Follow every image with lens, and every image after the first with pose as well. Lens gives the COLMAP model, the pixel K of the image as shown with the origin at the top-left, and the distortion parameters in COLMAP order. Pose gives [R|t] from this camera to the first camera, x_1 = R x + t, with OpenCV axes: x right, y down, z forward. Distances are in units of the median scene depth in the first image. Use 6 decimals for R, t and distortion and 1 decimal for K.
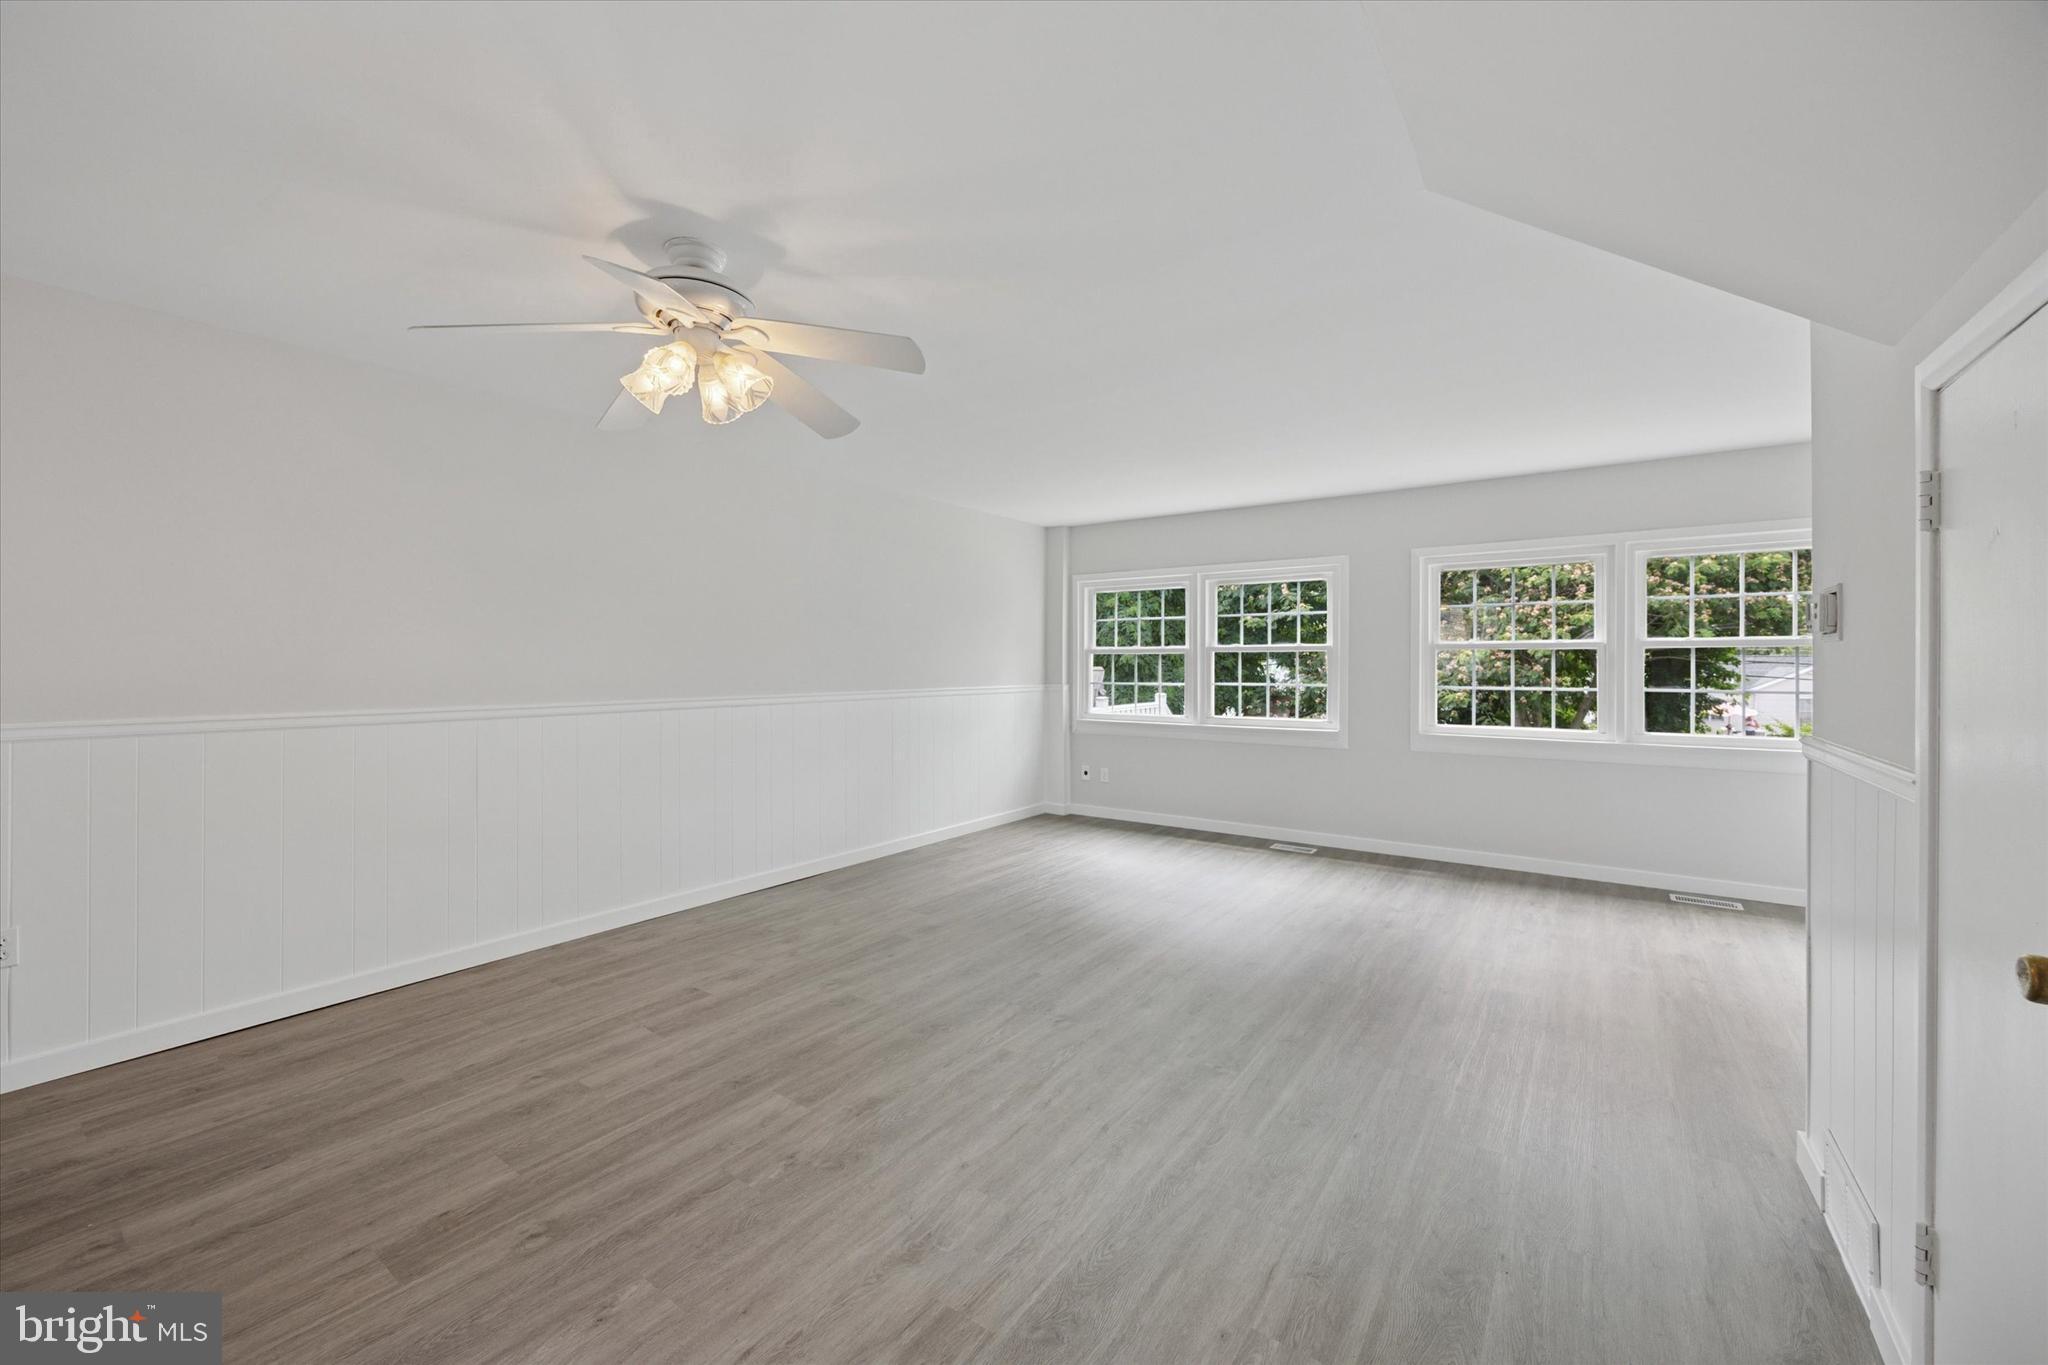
lens RADIAL K [[800.8, 0, 1005.0], [0, 800.8, 674.4], [0, 0, 1]] dist [-0.000448, 0.000517]
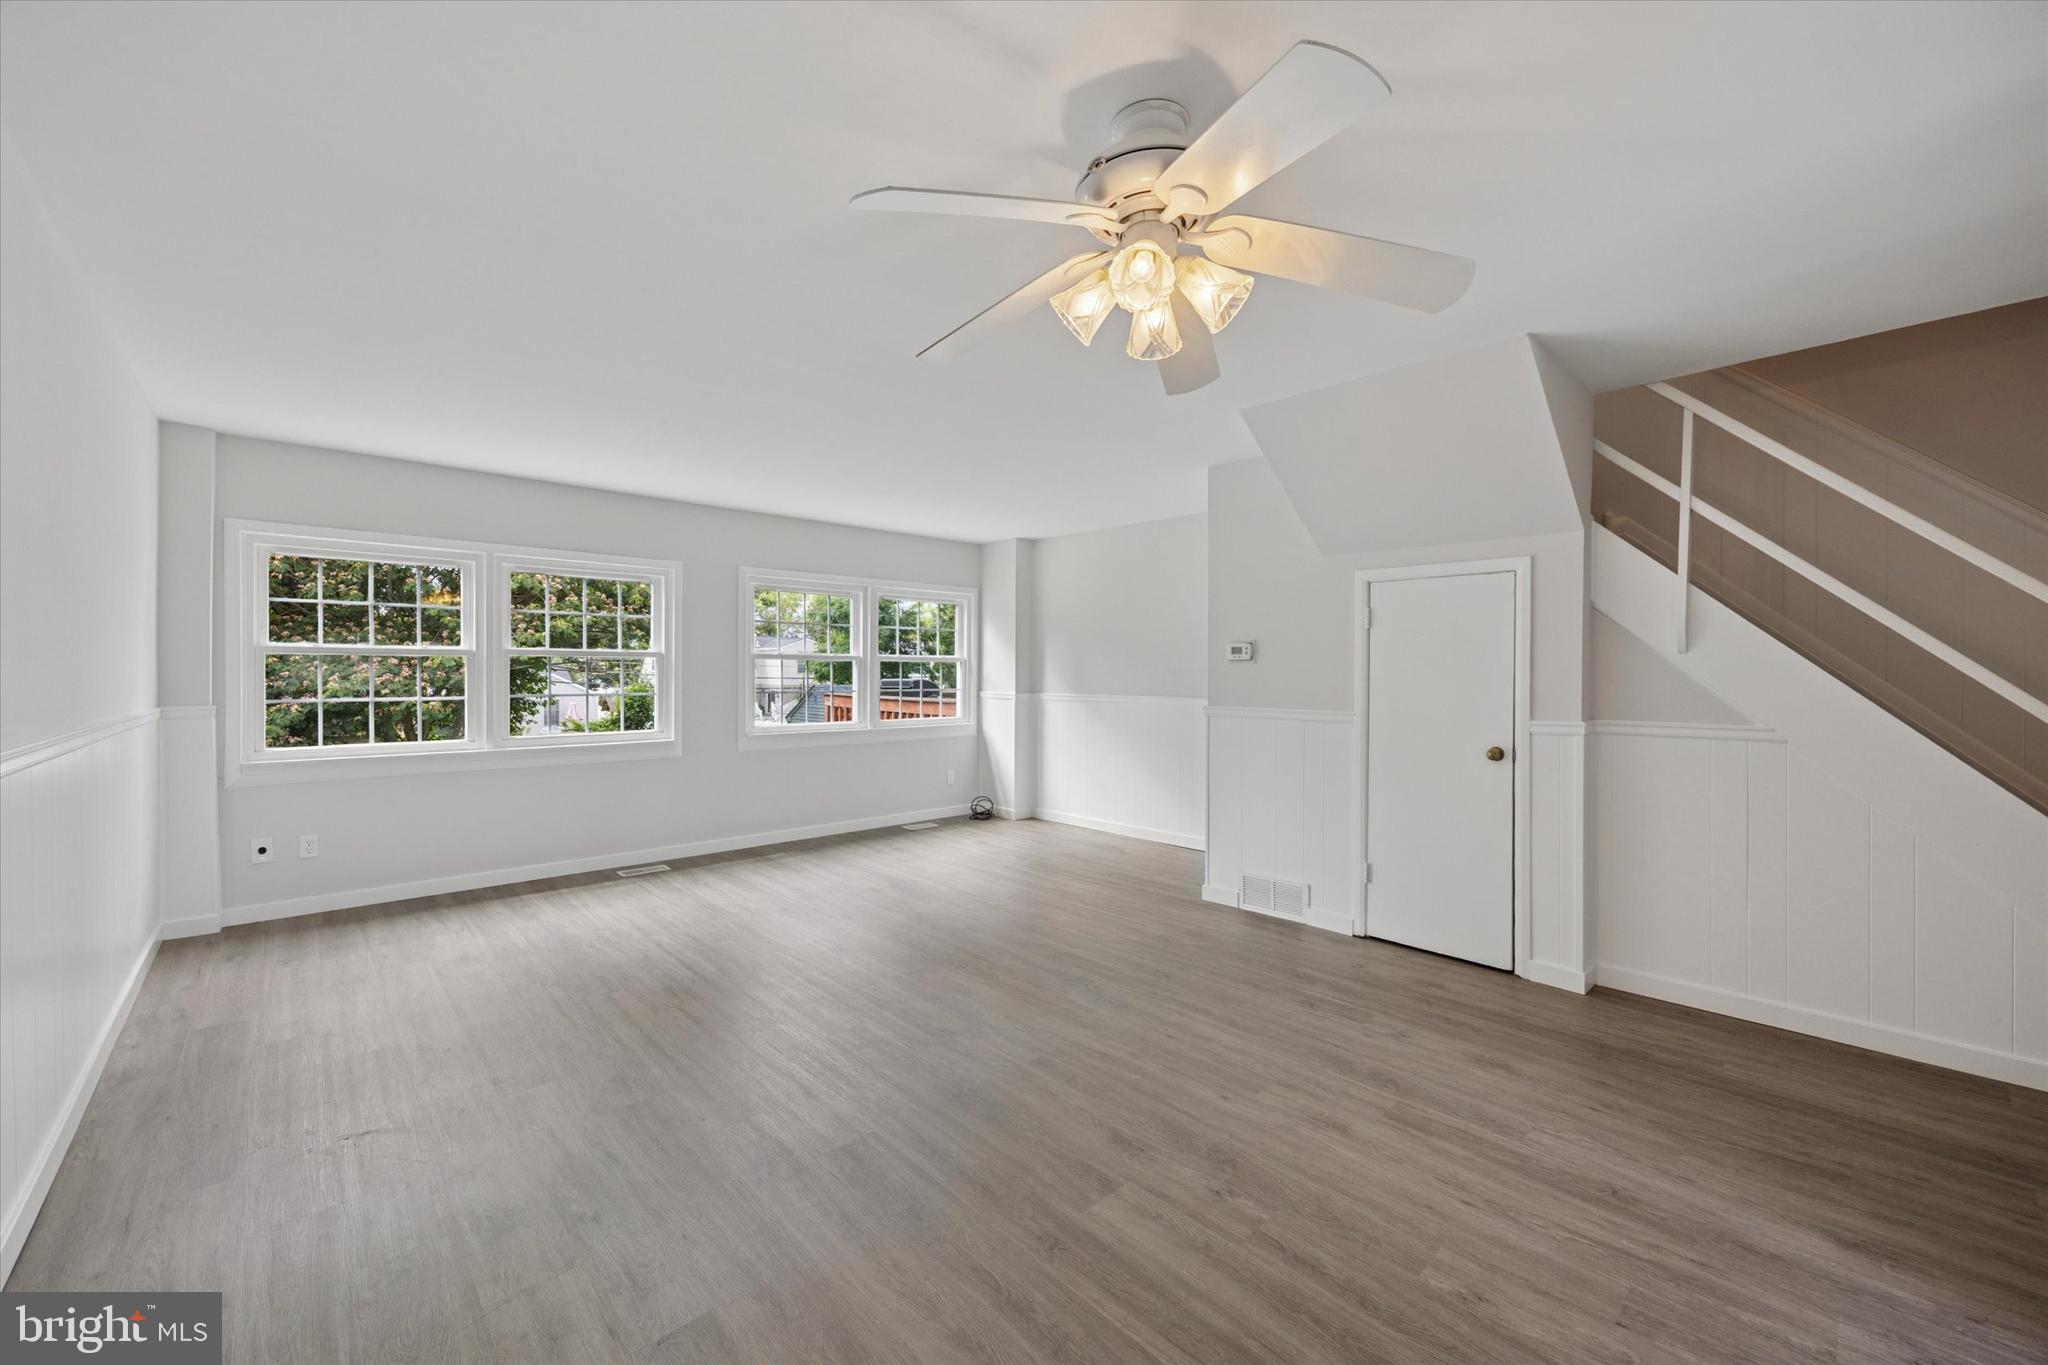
lens RADIAL K [[800.8, 0, 1031.7], [0, 800.8, 684.8], [0, 0, 1]] dist [-0.000448, 0.000517]
pose [[0.183611, -0.012386, 0.982921, -0.779829], [0.009128, 0.999899, 0.010895, -0.005804], [-0.982957, 0.006972, 0.183705, 0.658494]]
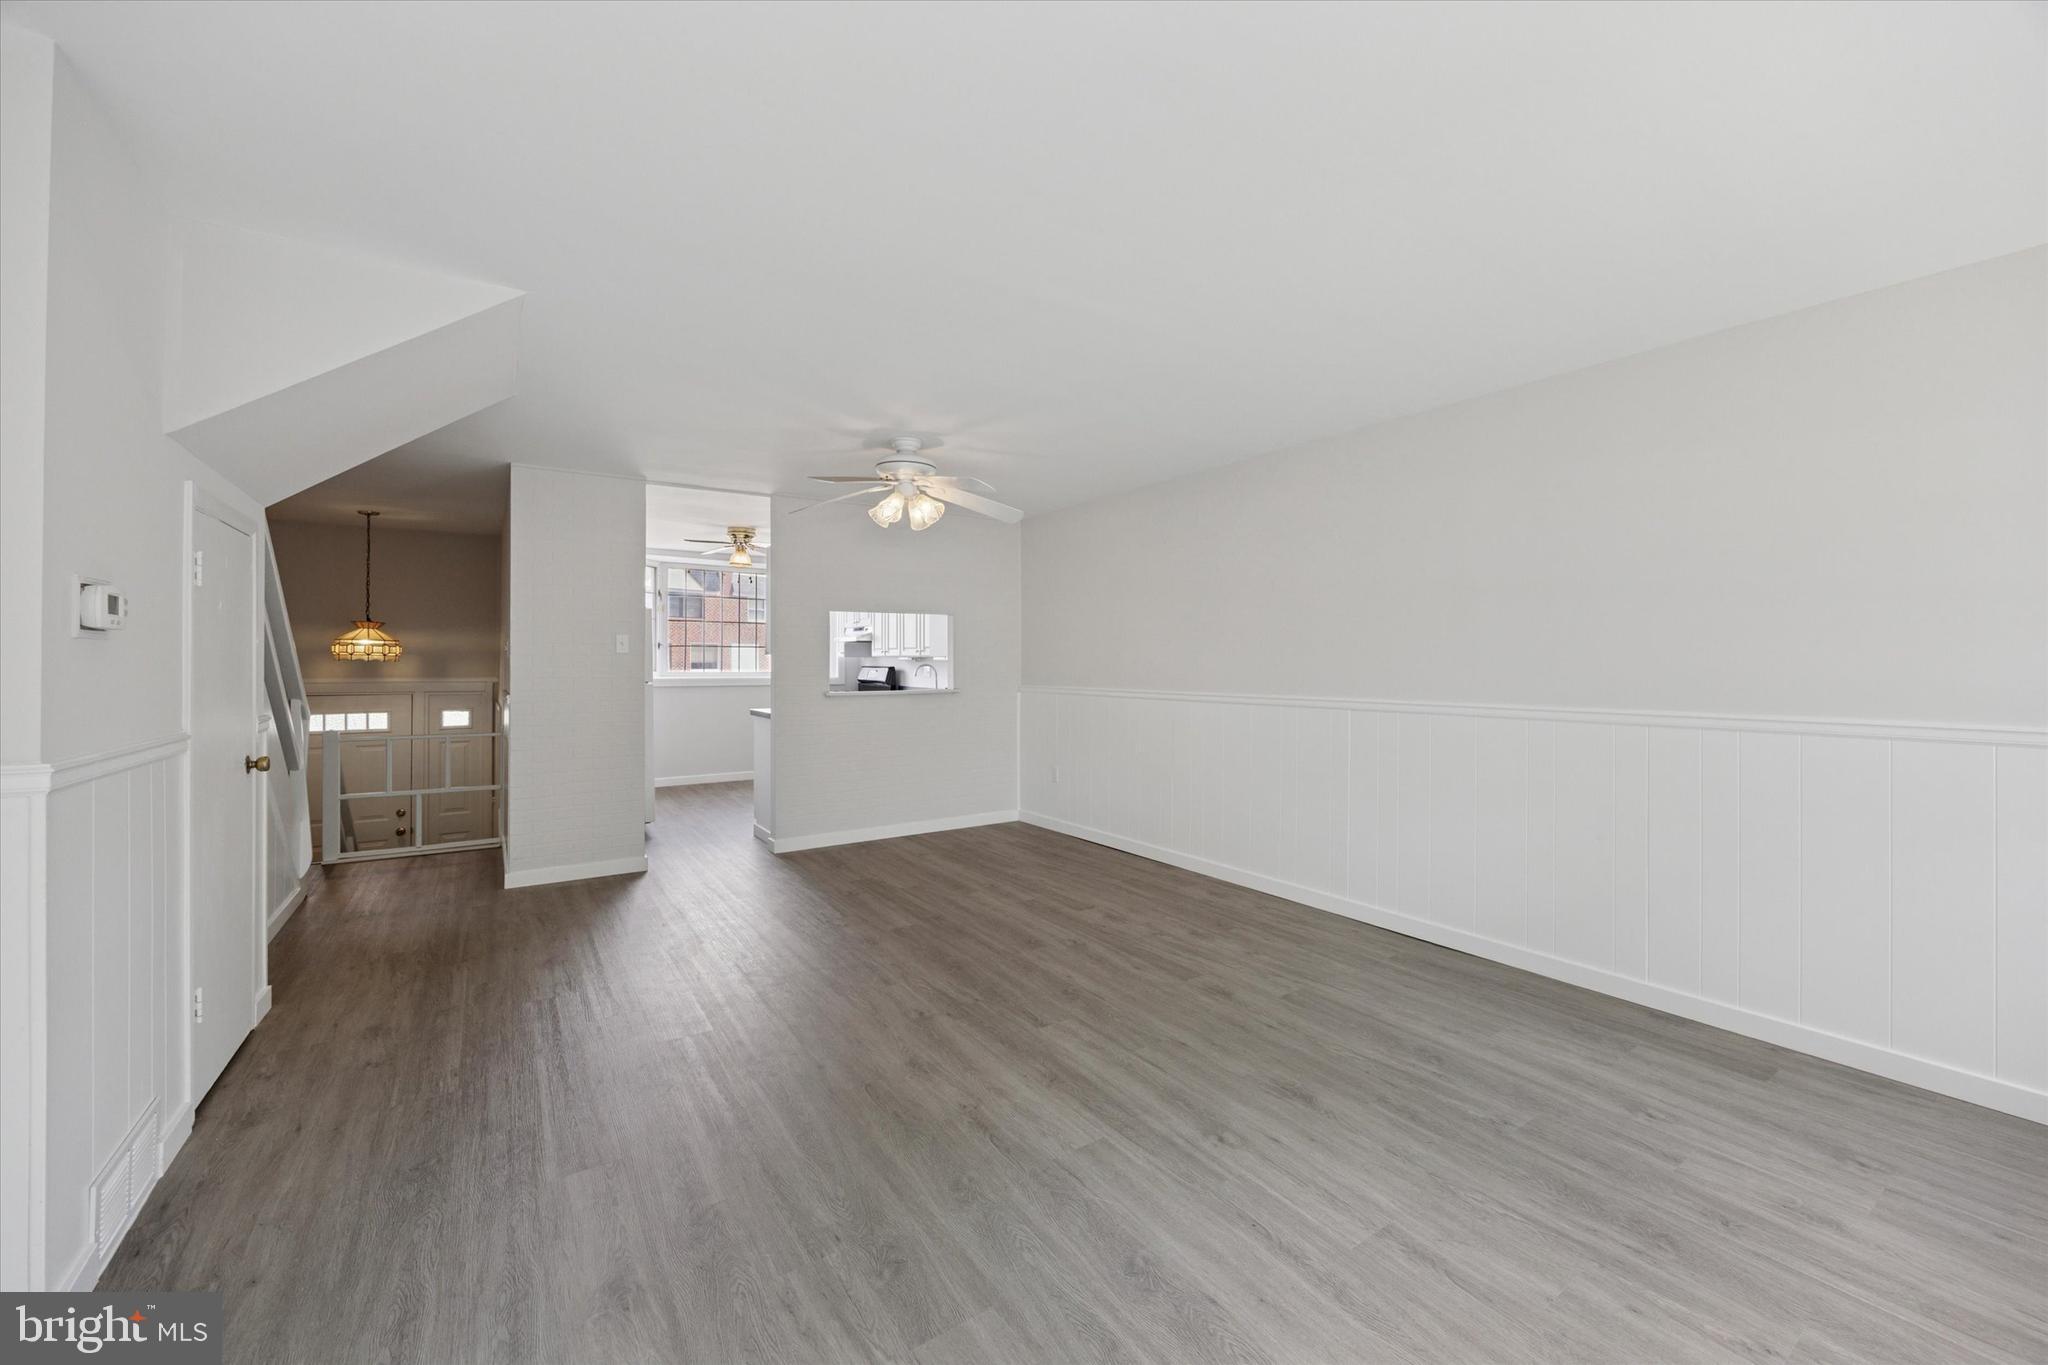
lens RADIAL K [[800.8, 0, 1017.2], [0, 800.8, 649.1], [0, 0, 1]] dist [-0.000448, 0.000517]
pose [[-0.345020, -0.014892, -0.938477, 0.859151], [-0.011072, 0.999869, -0.011795, -0.014998], [0.938530, 0.006321, -0.345139, 1.278230]]
